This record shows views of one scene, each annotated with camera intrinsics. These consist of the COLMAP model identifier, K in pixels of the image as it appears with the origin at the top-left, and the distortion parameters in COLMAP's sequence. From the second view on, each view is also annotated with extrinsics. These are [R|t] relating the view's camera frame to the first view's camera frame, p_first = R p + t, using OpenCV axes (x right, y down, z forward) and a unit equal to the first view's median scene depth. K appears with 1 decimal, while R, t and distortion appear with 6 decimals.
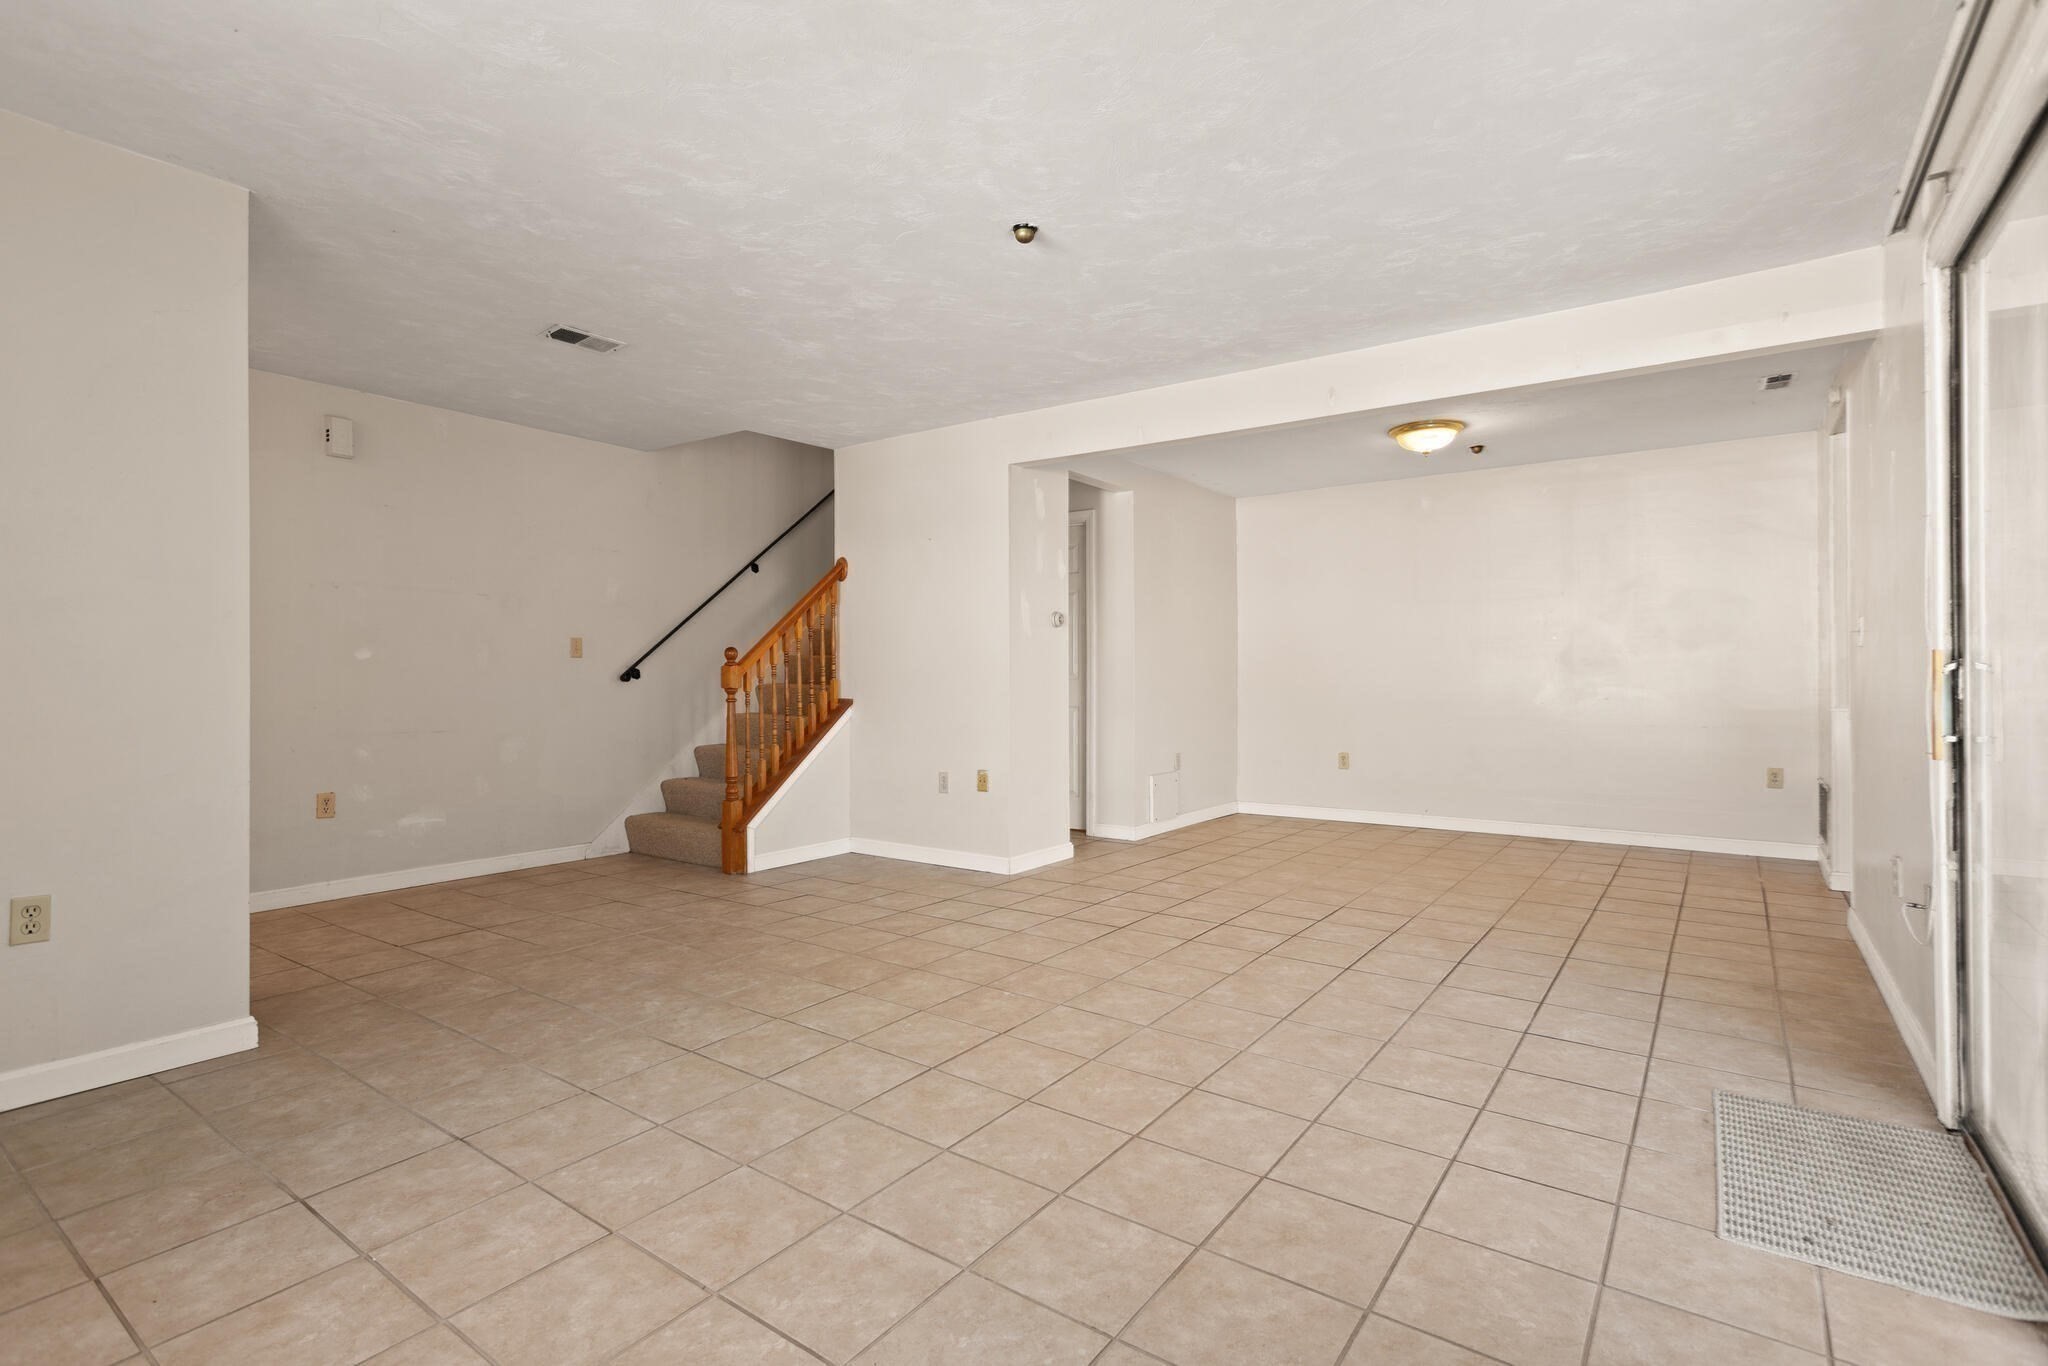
lens RADIAL K [[994.2, 0, 990.7], [0, 994.2, 670.9], [0, 0, 1]] dist [-0.000052, 0.001831]
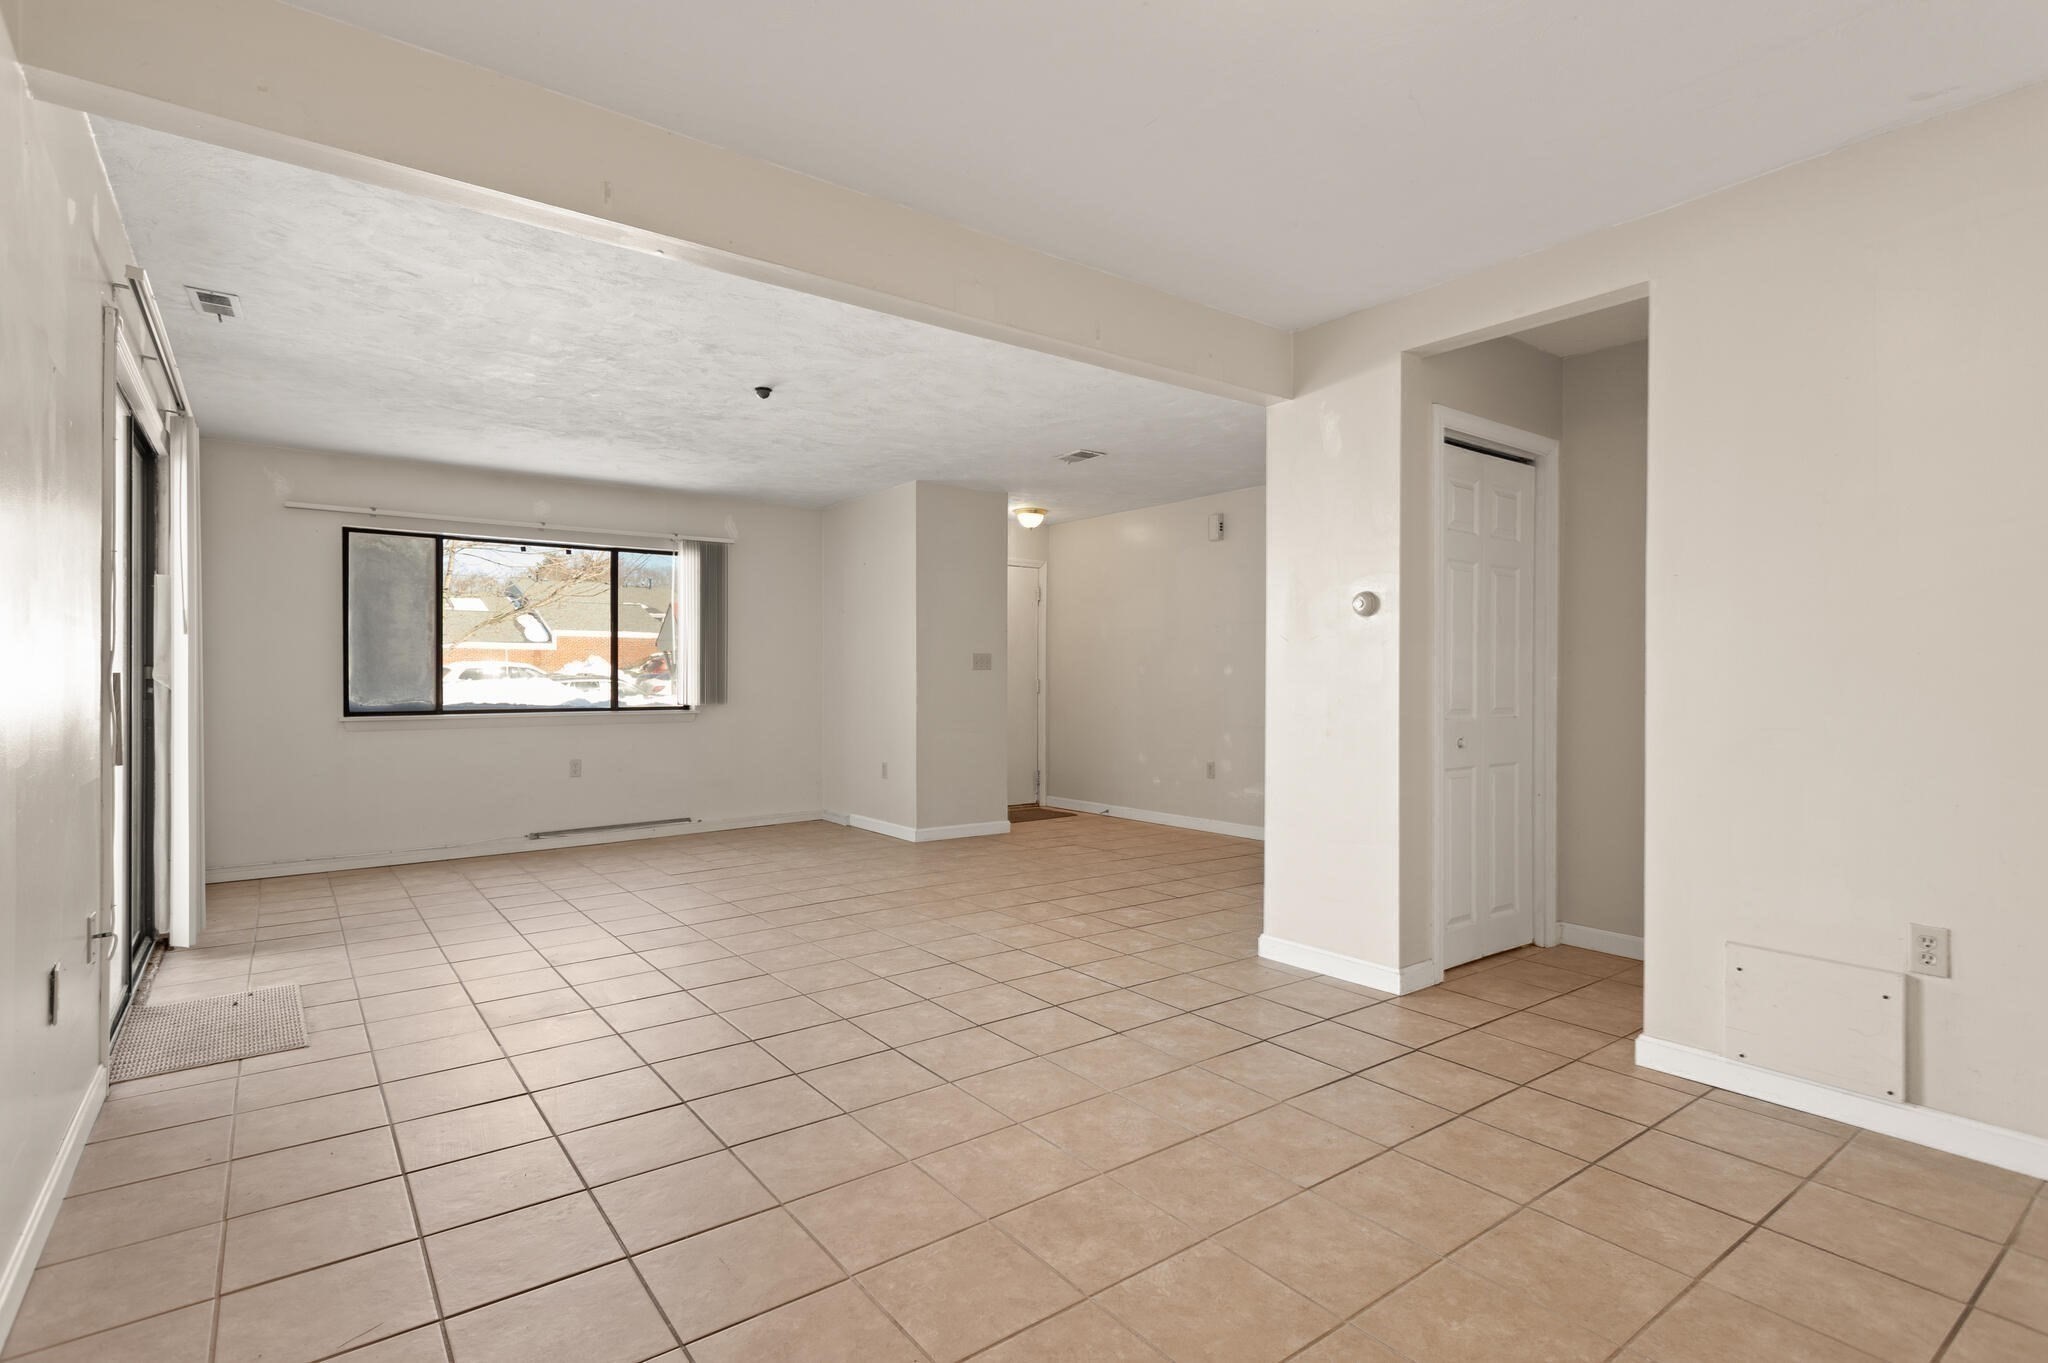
lens RADIAL K [[994.2, 0, 1040.9], [0, 994.2, 695.8], [0, 0, 1]] dist [-0.000052, 0.001831]
pose [[-0.269044, 0.016747, -0.962982, 1.479996], [0.003894, 0.999860, 0.016300, -0.007353], [0.963120, 0.000636, -0.269072, 1.968934]]
